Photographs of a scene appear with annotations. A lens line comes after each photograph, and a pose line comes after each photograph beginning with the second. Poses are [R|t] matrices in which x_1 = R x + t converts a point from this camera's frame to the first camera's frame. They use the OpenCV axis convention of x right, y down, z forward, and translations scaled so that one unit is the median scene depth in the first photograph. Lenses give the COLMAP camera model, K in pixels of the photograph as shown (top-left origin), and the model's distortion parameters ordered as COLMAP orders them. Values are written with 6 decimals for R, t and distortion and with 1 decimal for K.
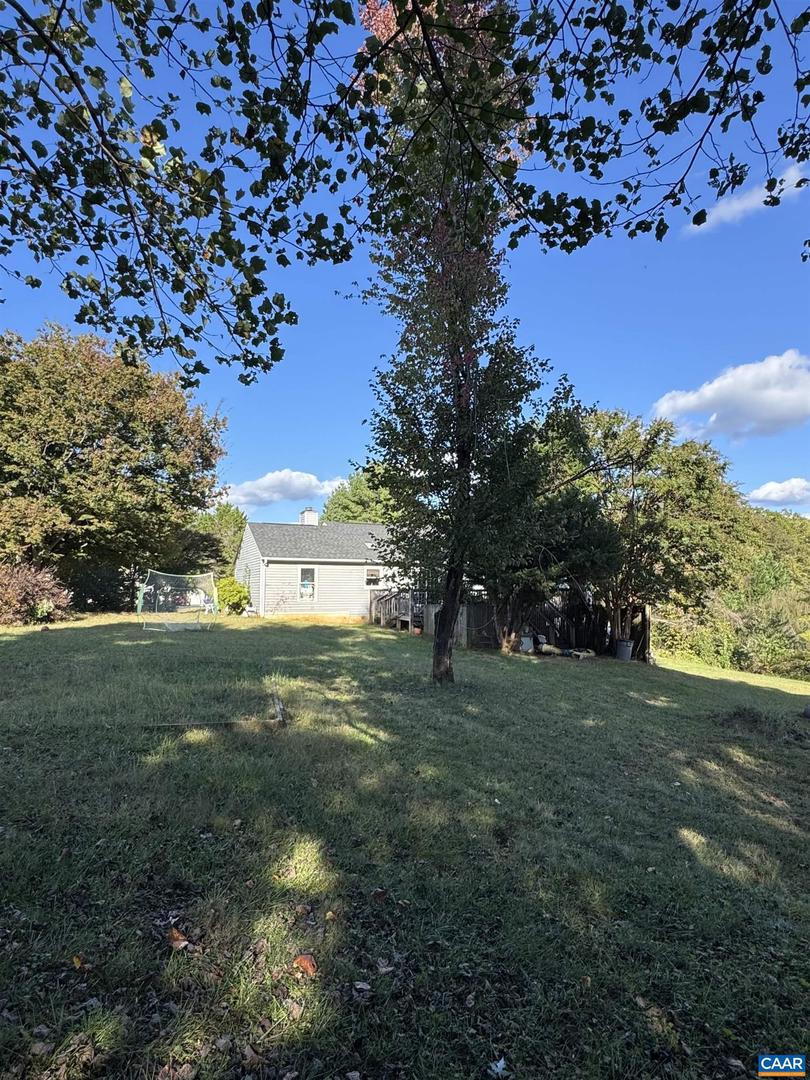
lens RADIAL K [[665.3, 0, 403.5], [0, 665.3, 540.2], [0, 0, 1]] dist [-0.002418, 0.000003]
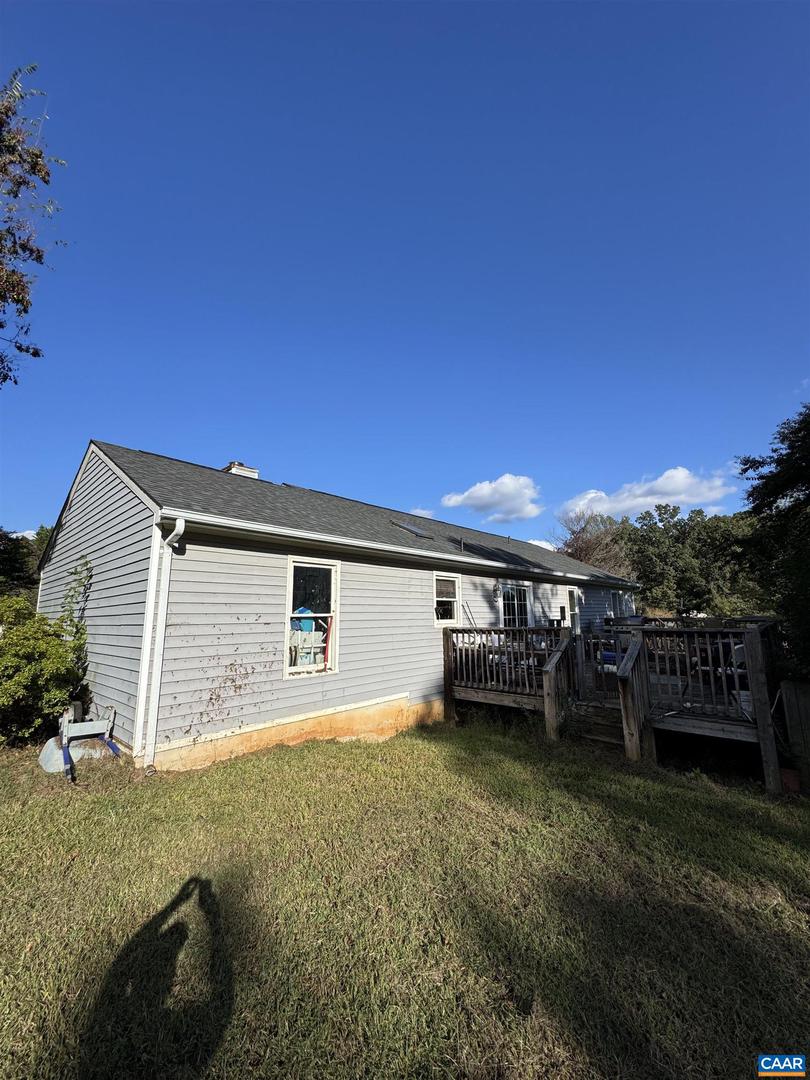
lens RADIAL K [[433.3, 0, 405.4], [0, 433.3, 537.1], [0, 0, 1]] dist [0.002473, -0.000139]
pose [[0.912931, 0.058042, 0.403966, -0.188819], [-0.011482, 0.993096, -0.116740, 0.051384], [-0.407953, 0.101937, 0.907294, 0.792762]]
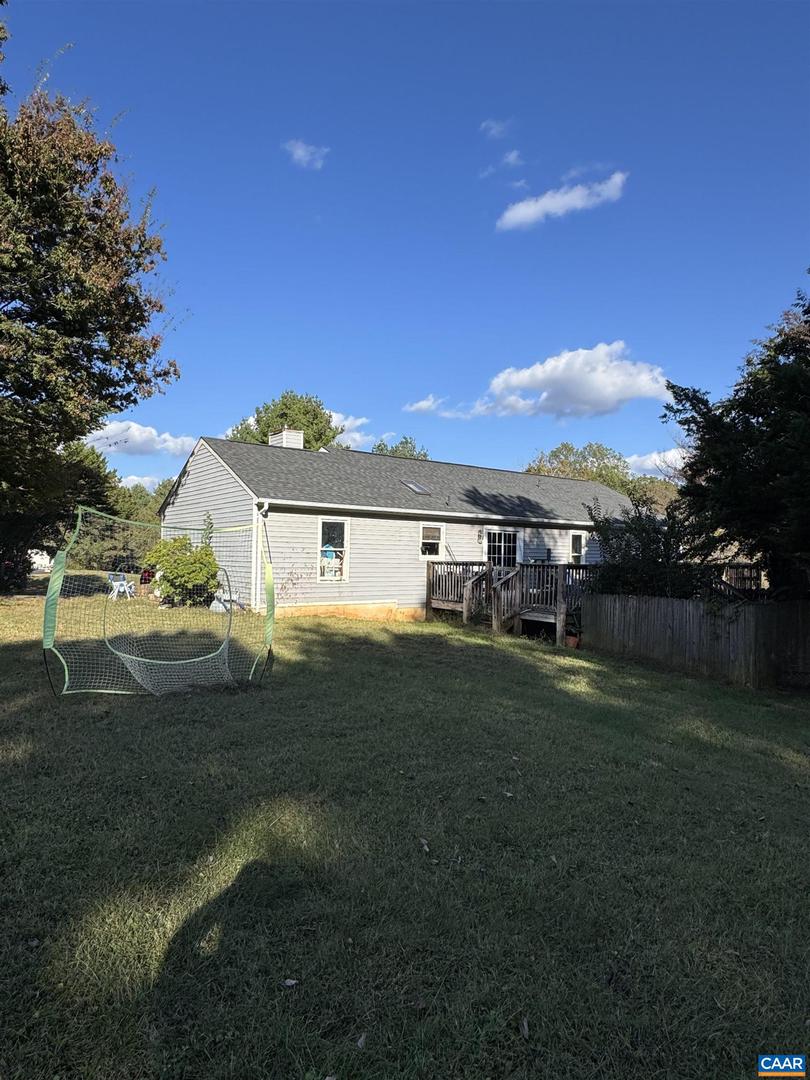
lens RADIAL K [[665.3, 0, 406.7], [0, 665.3, 541.5], [0, 0, 1]] dist [-0.002418, 0.000003]
pose [[0.971012, 0.019448, 0.238240, -0.216020], [-0.032591, 0.998149, 0.051353, 0.027963], [-0.236800, -0.057629, 0.969848, 0.453086]]
